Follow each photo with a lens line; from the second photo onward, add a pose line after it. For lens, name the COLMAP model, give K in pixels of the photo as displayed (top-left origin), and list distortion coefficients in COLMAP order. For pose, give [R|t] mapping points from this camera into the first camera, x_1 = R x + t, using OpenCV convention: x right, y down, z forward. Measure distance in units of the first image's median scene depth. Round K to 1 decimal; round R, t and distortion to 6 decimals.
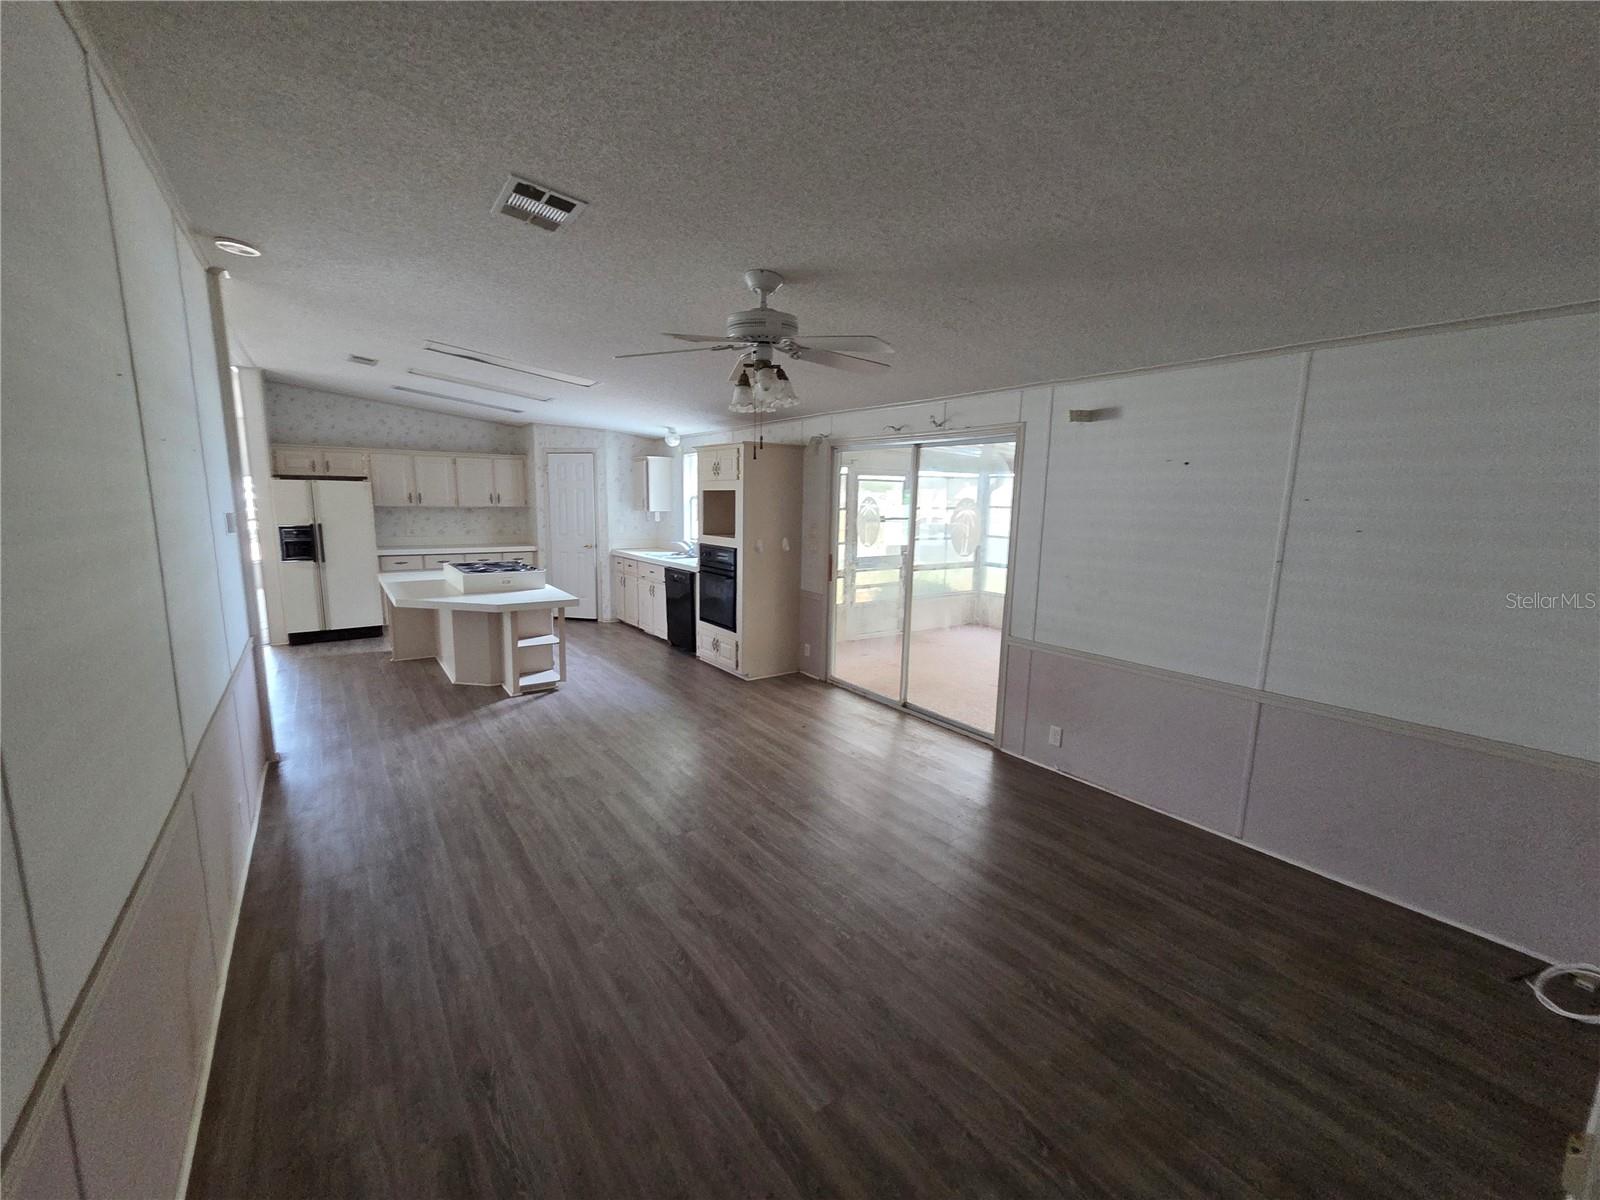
lens RADIAL K [[654.7, 0, 790.8], [0, 654.7, 604.2], [0, 0, 1]] dist [0.000622, 0.000285]
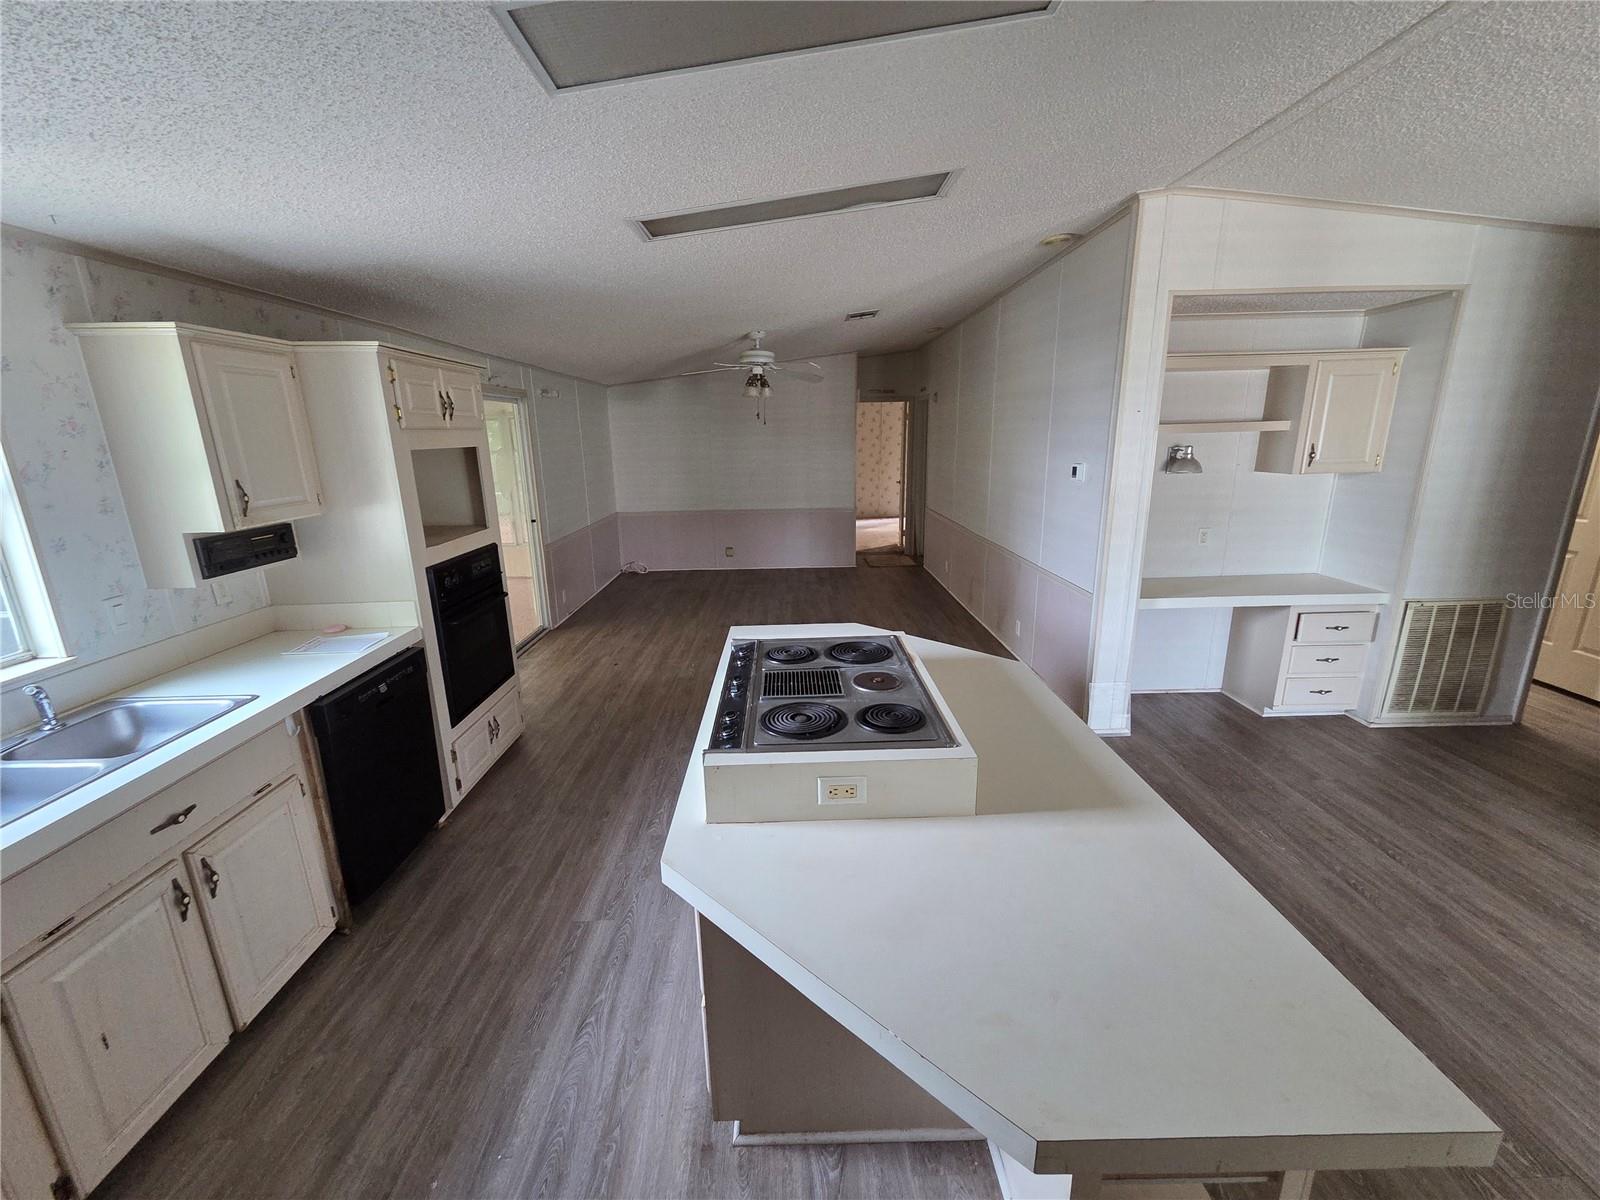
lens RADIAL K [[654.7, 0, 790.8], [0, 654.7, 604.2], [0, 0, 1]] dist [0.000622, 0.000285]
pose [[-0.819072, -0.147017, 0.554533, -0.899210], [0.097384, 0.916948, 0.386941, -0.331380], [-0.565365, 0.370935, -0.736729, 1.797805]]
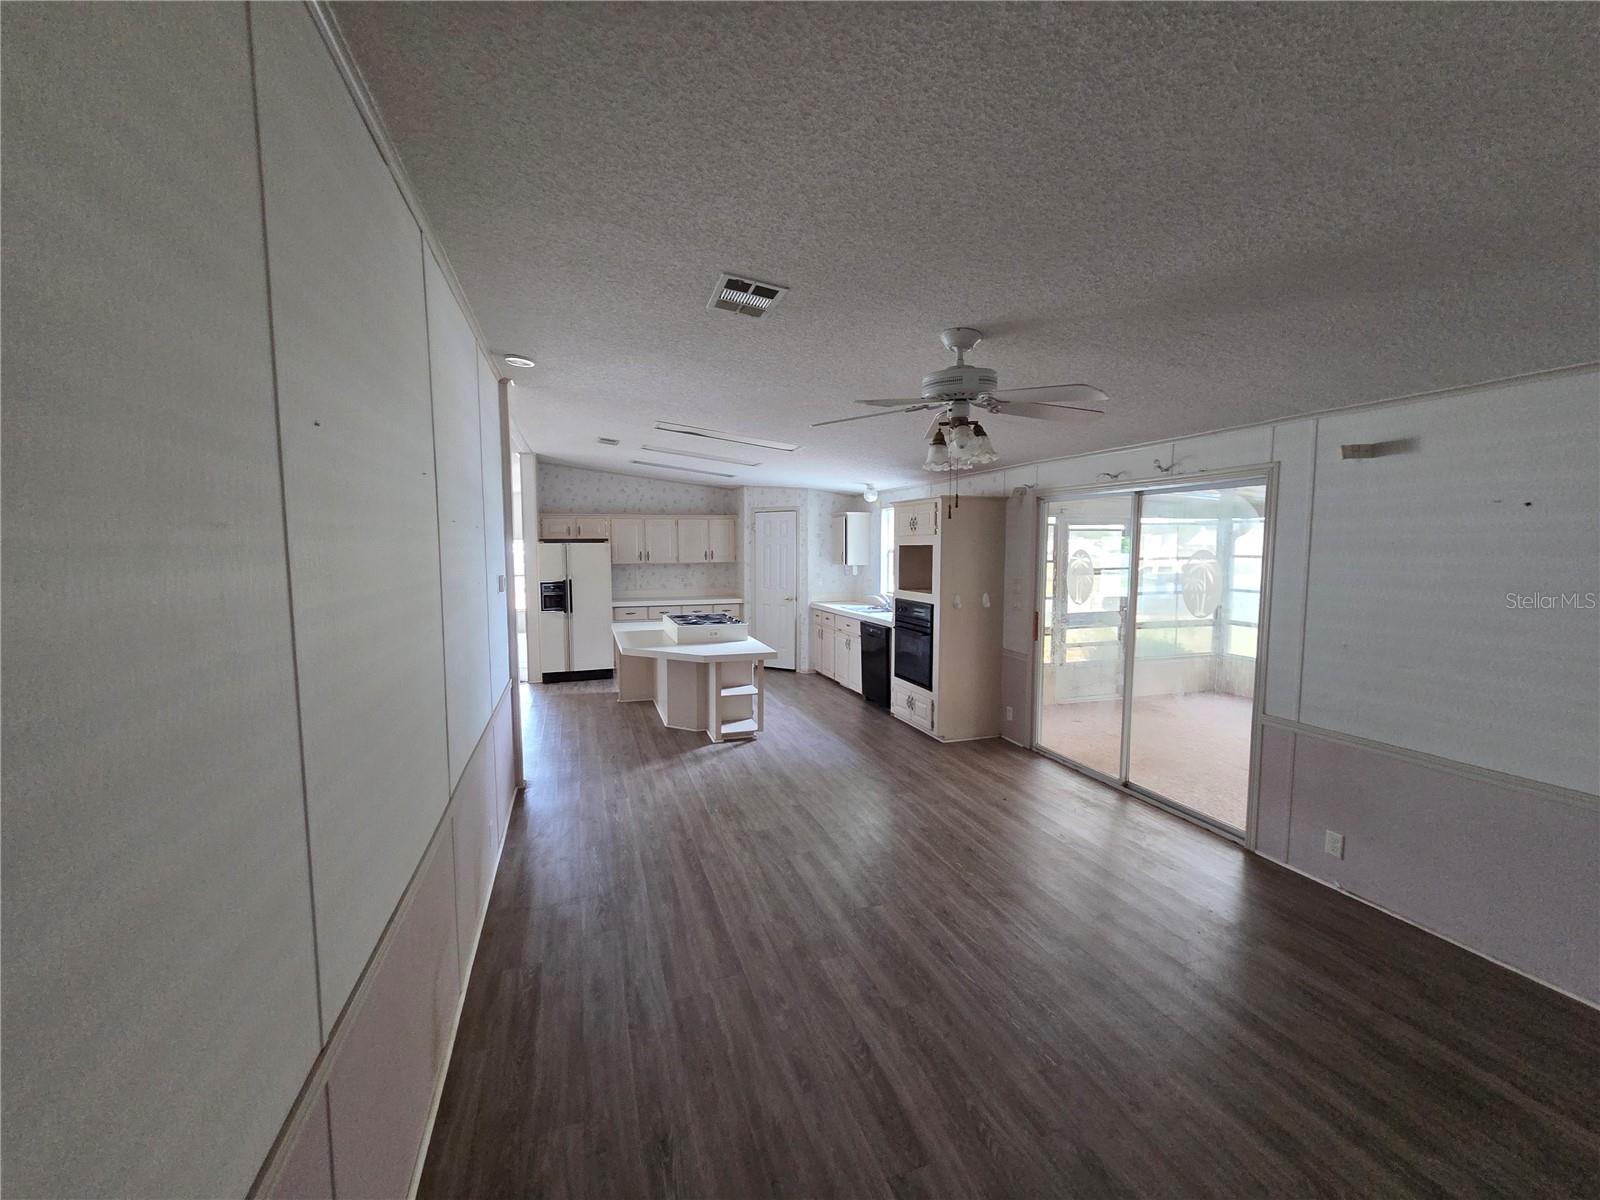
lens RADIAL K [[652.7, 0, 788.6], [0, 652.7, 600.0], [0, 0, 1]] dist [-0.004318, 0.000077]
pose [[0.953752, 0.004438, -0.300561, 0.005213], [-0.028620, 0.996689, -0.076100, -0.015193], [0.299228, 0.081183, 0.950722, 0.019425]]
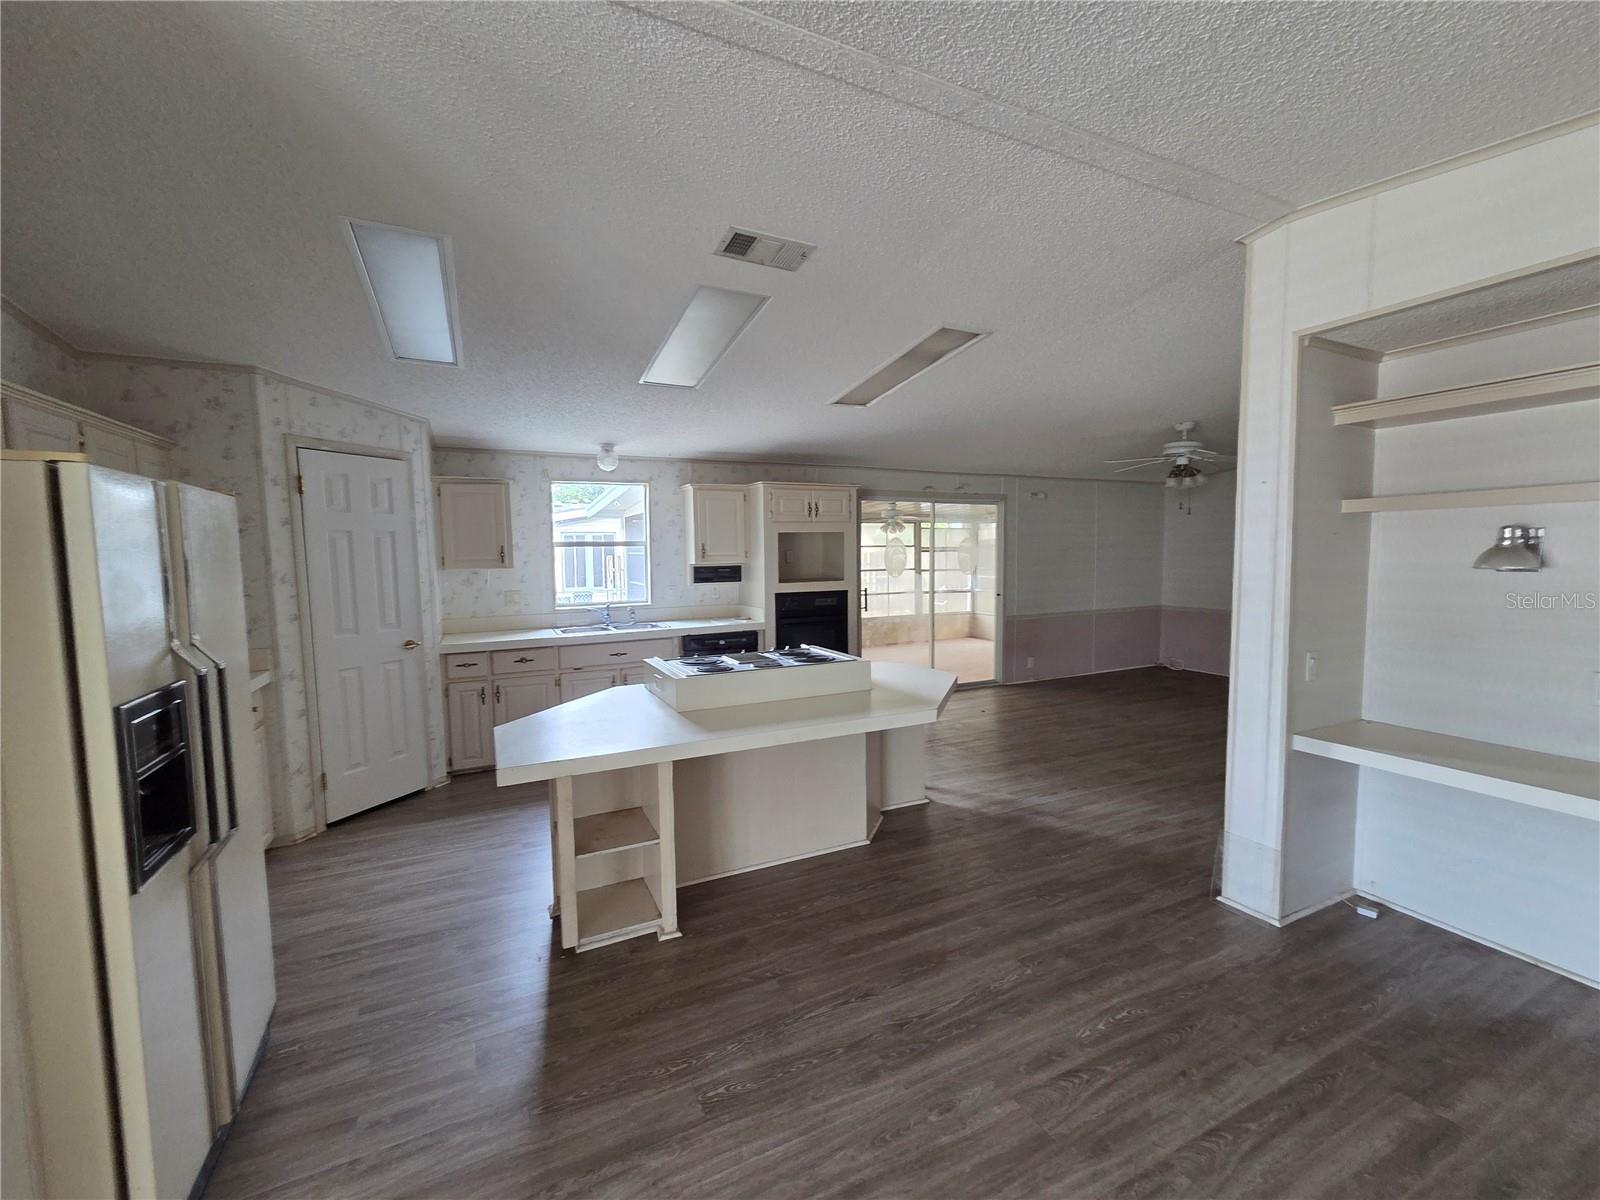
lens RADIAL K [[660.5, 0, 800.0], [0, 660.5, 600.0], [0, 0, 1]] dist [0.003141, 0.000403]
pose [[0.167896, -0.096746, 0.981046, -1.475768], [0.173531, 0.982533, 0.067195, -0.206536], [-0.970411, 0.158960, 0.181752, 1.216374]]
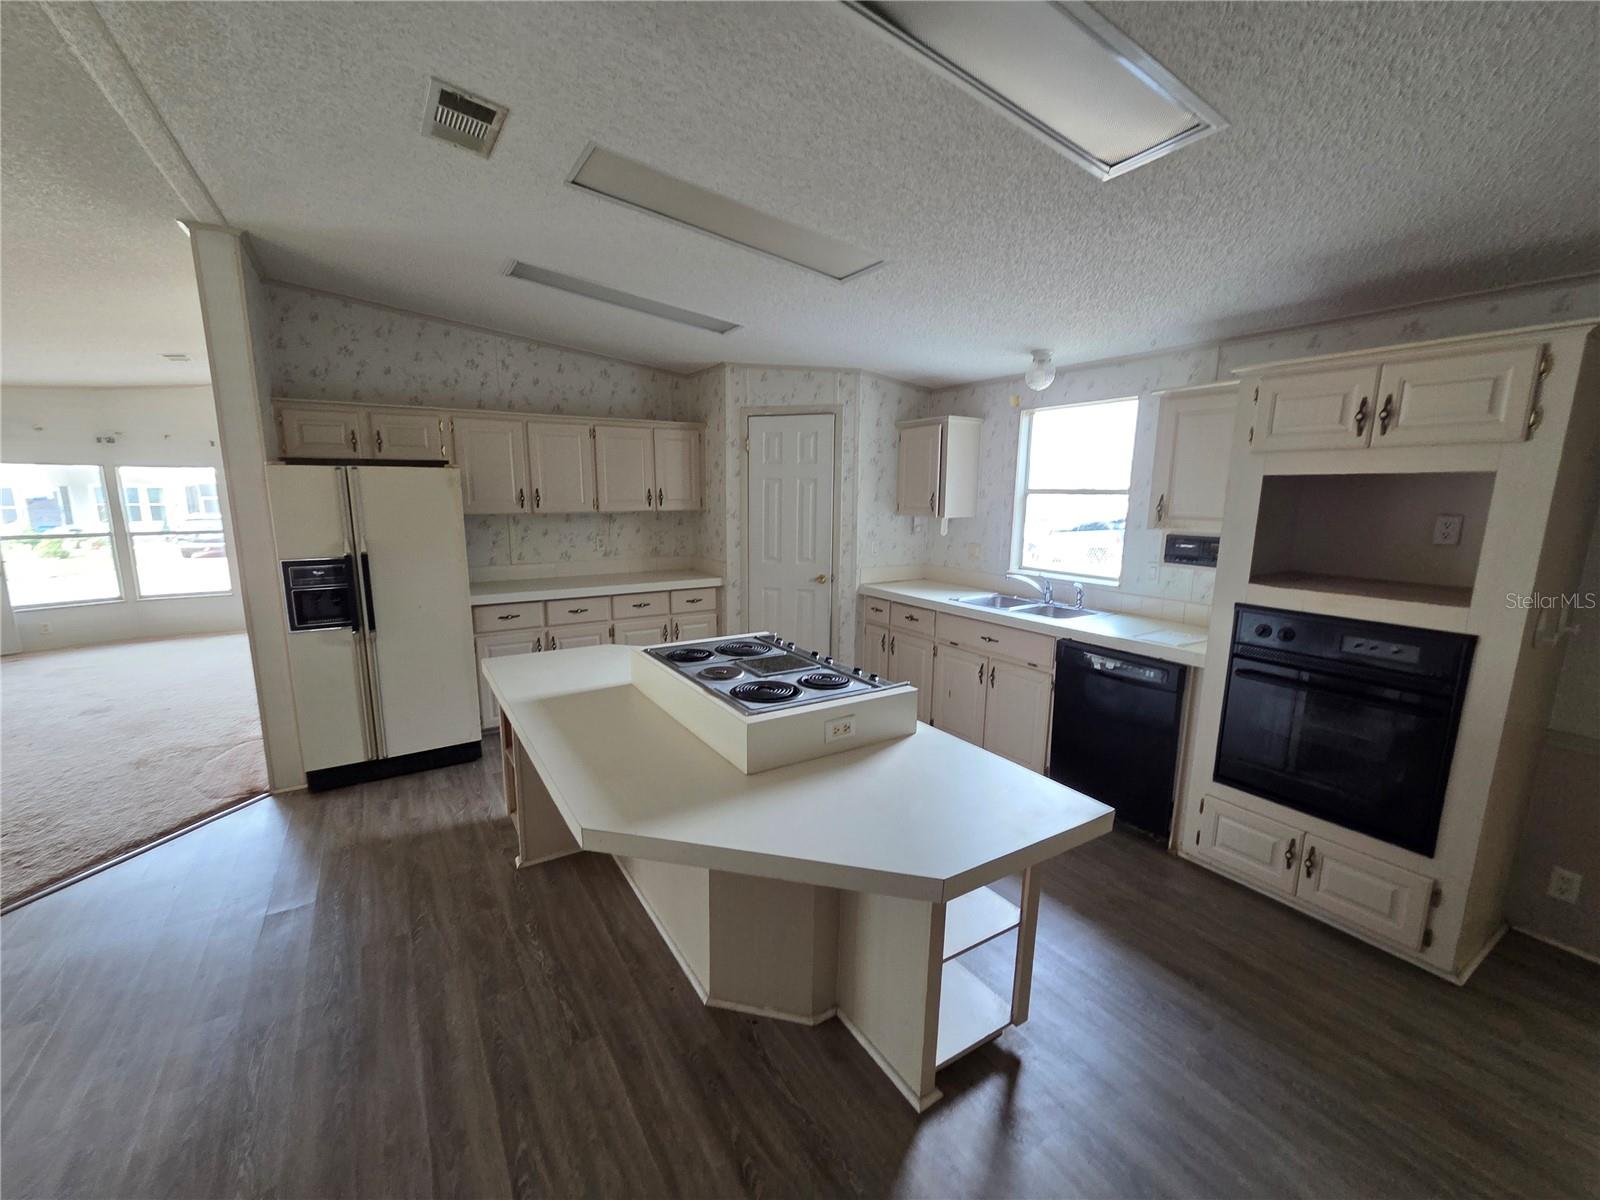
lens RADIAL K [[659.2, 0, 787.3], [0, 659.2, 604.2], [0, 0, 1]] dist [0.003488, 0.000273]
pose [[0.997847, -0.000412, -0.065586, -0.591749], [0.001178, 0.999932, 0.011644, -0.145967], [0.065577, -0.011696, 0.997779, 0.842351]]
